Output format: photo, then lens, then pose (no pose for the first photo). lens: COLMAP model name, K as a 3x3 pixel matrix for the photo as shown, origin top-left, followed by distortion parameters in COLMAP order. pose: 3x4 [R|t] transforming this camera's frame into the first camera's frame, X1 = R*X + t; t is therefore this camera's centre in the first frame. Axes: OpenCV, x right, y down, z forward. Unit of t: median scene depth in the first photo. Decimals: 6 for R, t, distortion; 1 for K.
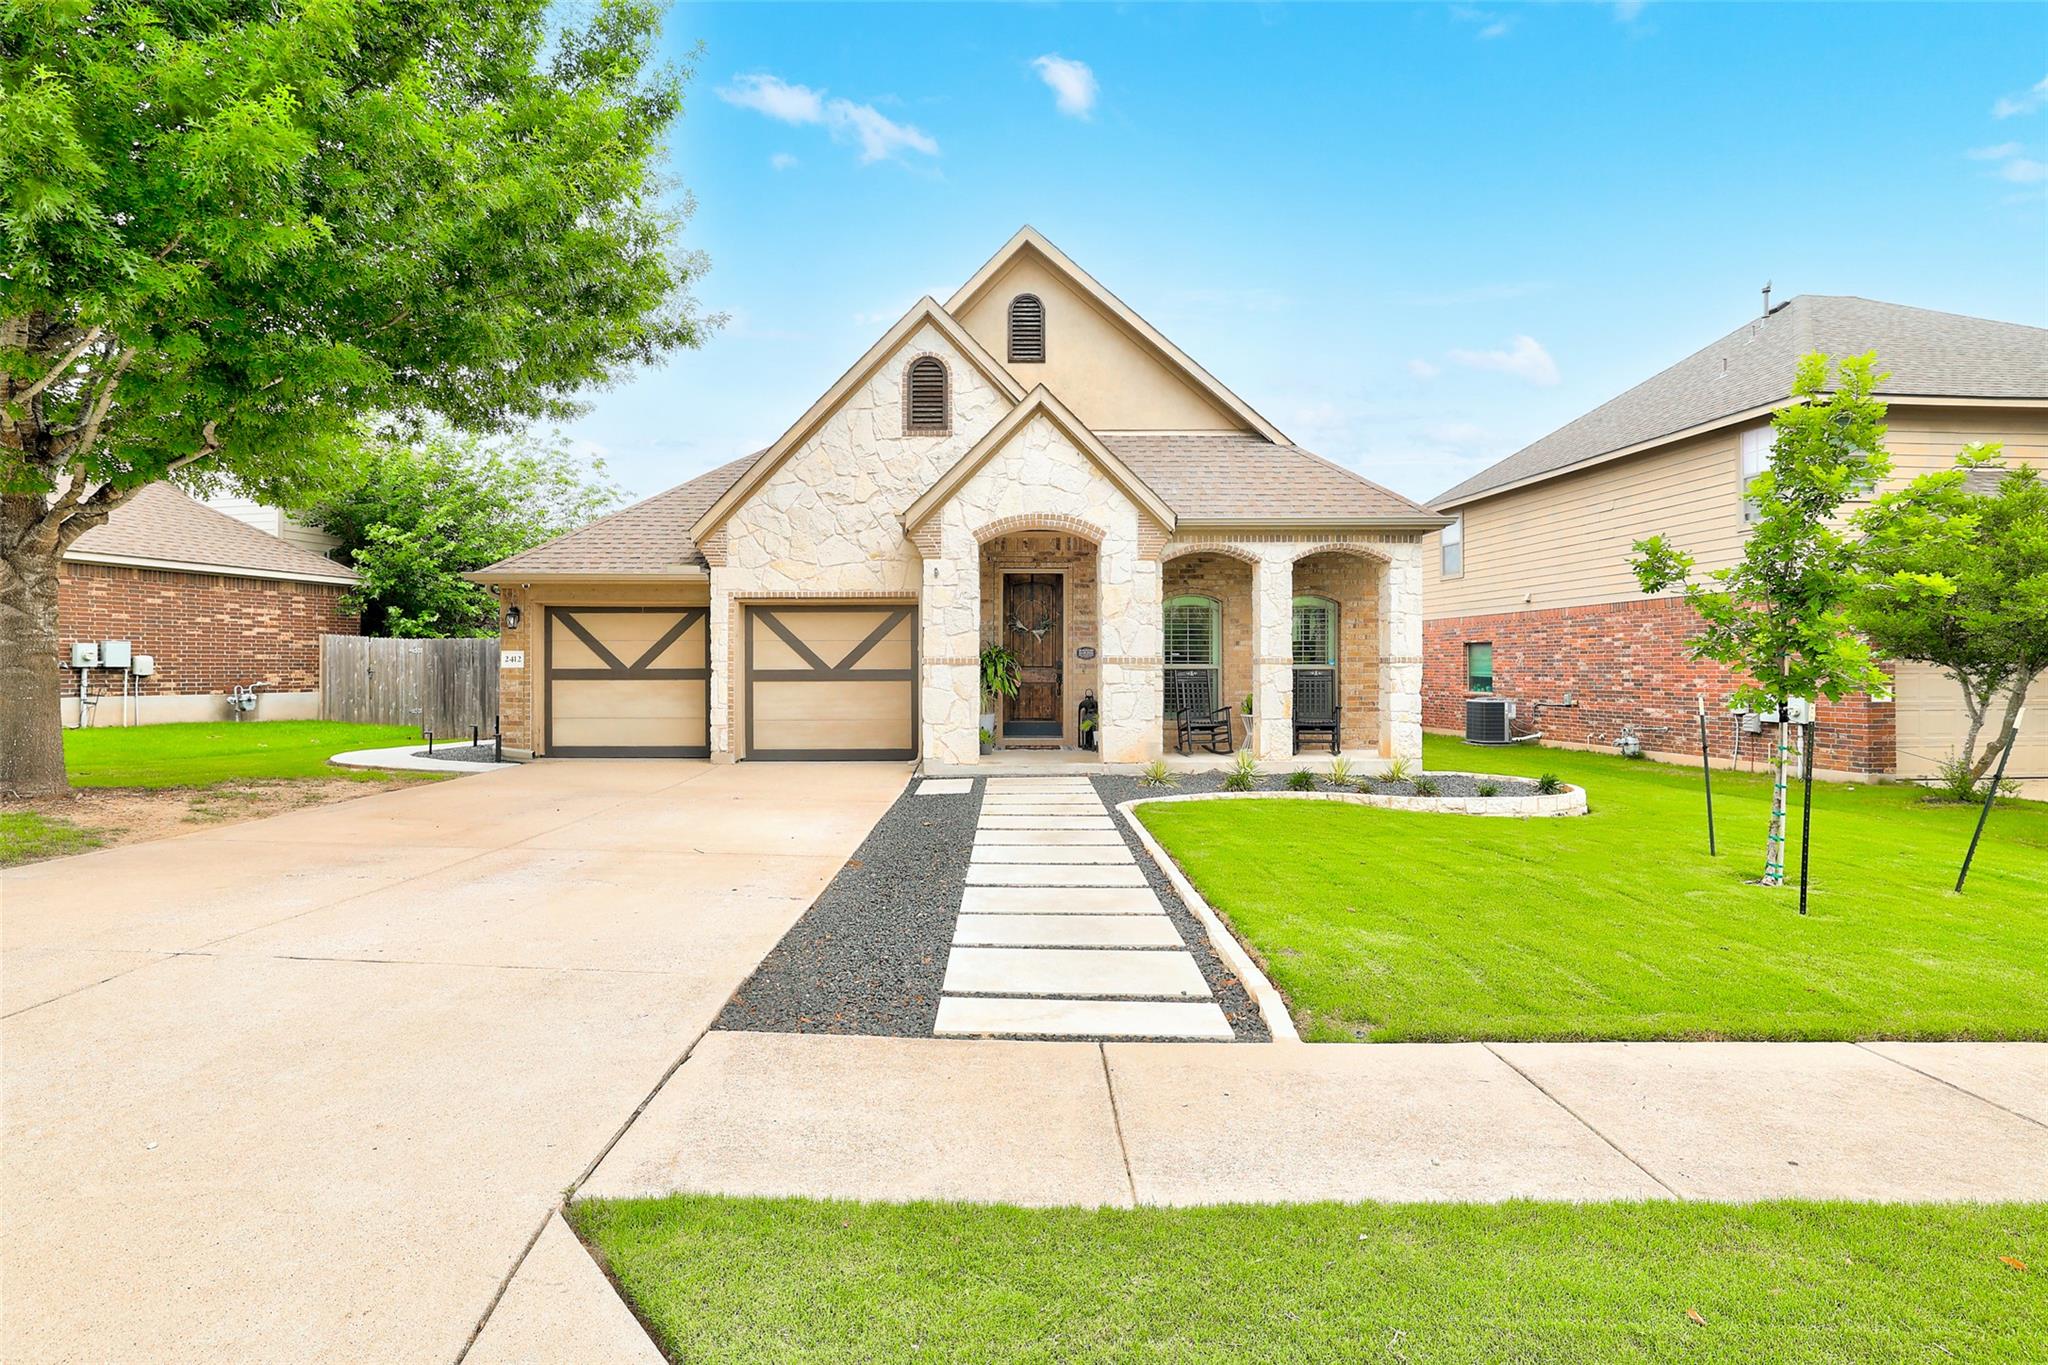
lens RADIAL K [[1003.9, 0, 1018.9], [0, 1003.9, 675.2], [0, 0, 1]] dist [-0.001058, -0.000050]
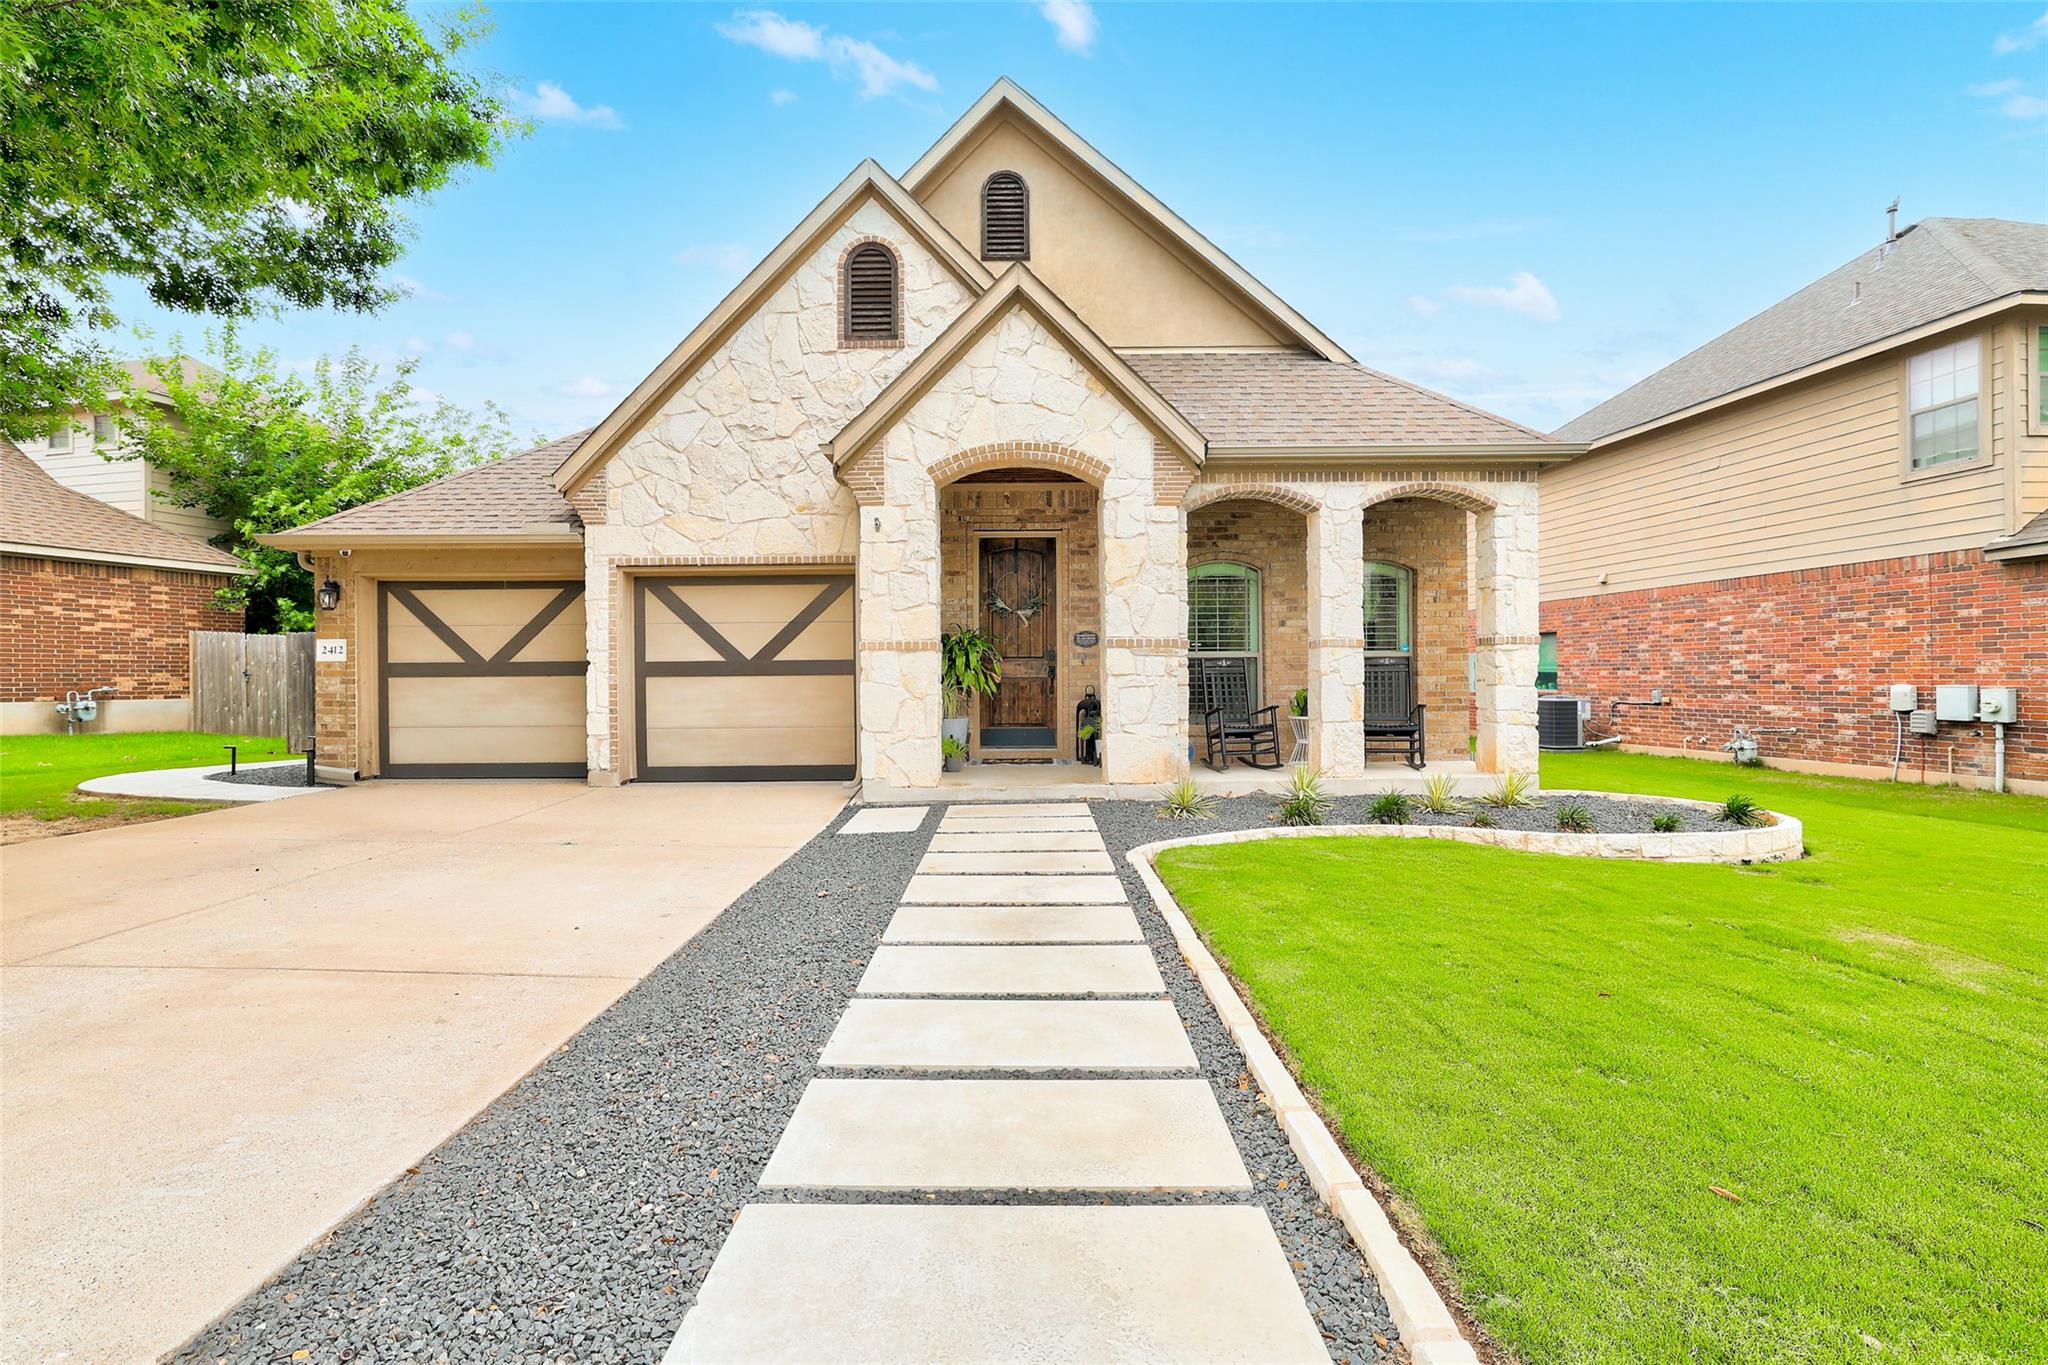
lens RADIAL K [[1003.9, 0, 1023.4], [0, 1003.9, 684.7], [0, 0, 1]] dist [-0.001058, -0.000050]
pose [[0.999969, -0.007409, -0.002763, 0.022071], [0.007420, 0.999963, 0.004254, 0.010779], [0.002732, -0.004275, 0.999987, 0.240408]]
